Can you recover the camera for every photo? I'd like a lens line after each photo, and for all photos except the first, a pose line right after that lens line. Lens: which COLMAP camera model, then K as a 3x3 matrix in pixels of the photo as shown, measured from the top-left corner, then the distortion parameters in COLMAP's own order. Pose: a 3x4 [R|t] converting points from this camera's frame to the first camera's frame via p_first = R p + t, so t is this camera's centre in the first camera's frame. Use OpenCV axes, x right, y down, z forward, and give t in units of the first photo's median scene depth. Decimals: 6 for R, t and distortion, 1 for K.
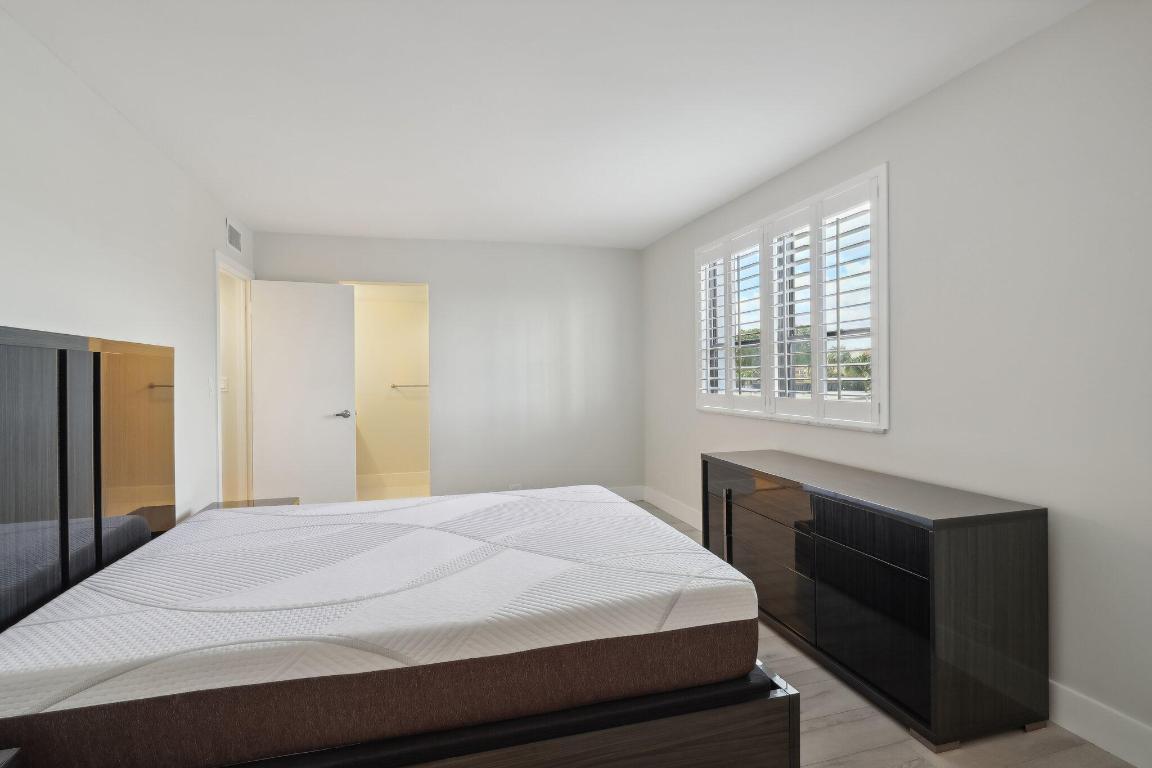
lens RADIAL K [[544.8, 0, 576.8], [0, 544.8, 380.9], [0, 0, 1]] dist [-0.003480, -0.000191]
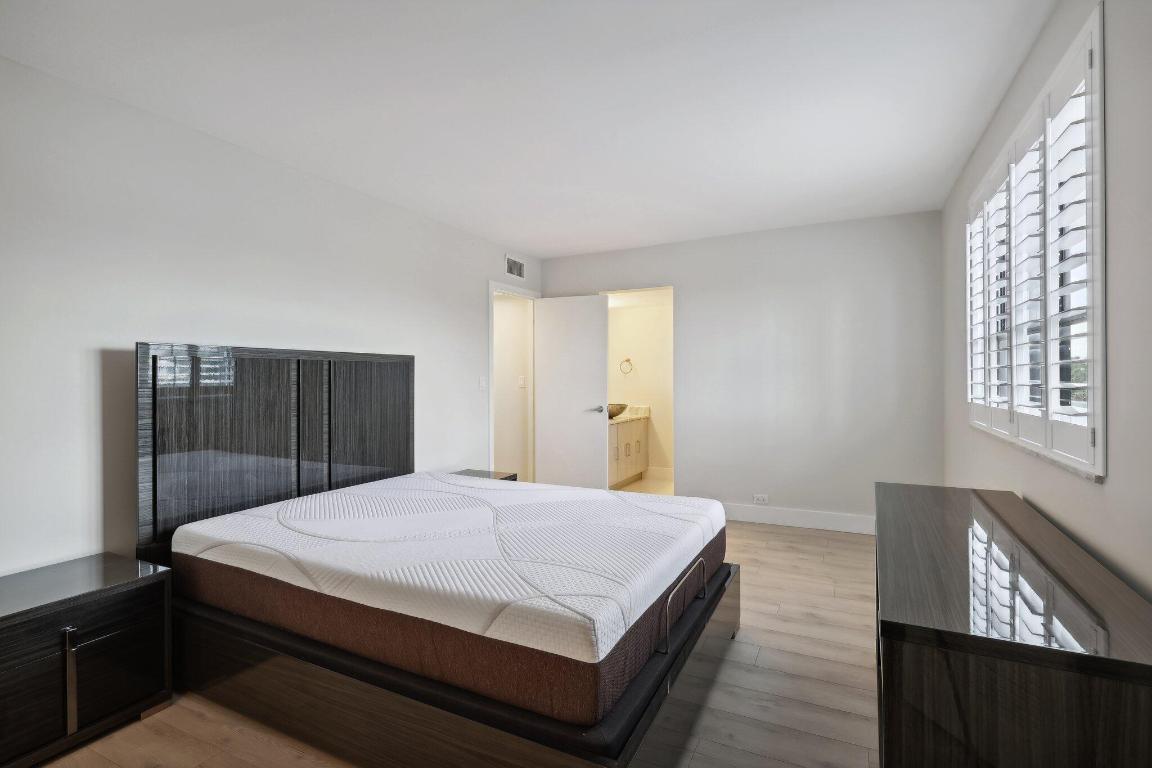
lens RADIAL K [[544.8, 0, 576.8], [0, 544.8, 380.9], [0, 0, 1]] dist [-0.003480, -0.000191]
pose [[0.742140, 0.009623, -0.670176, 0.535793], [-0.008690, 0.999951, 0.004736, -0.004700], [0.670189, 0.002309, 0.742187, 0.216422]]
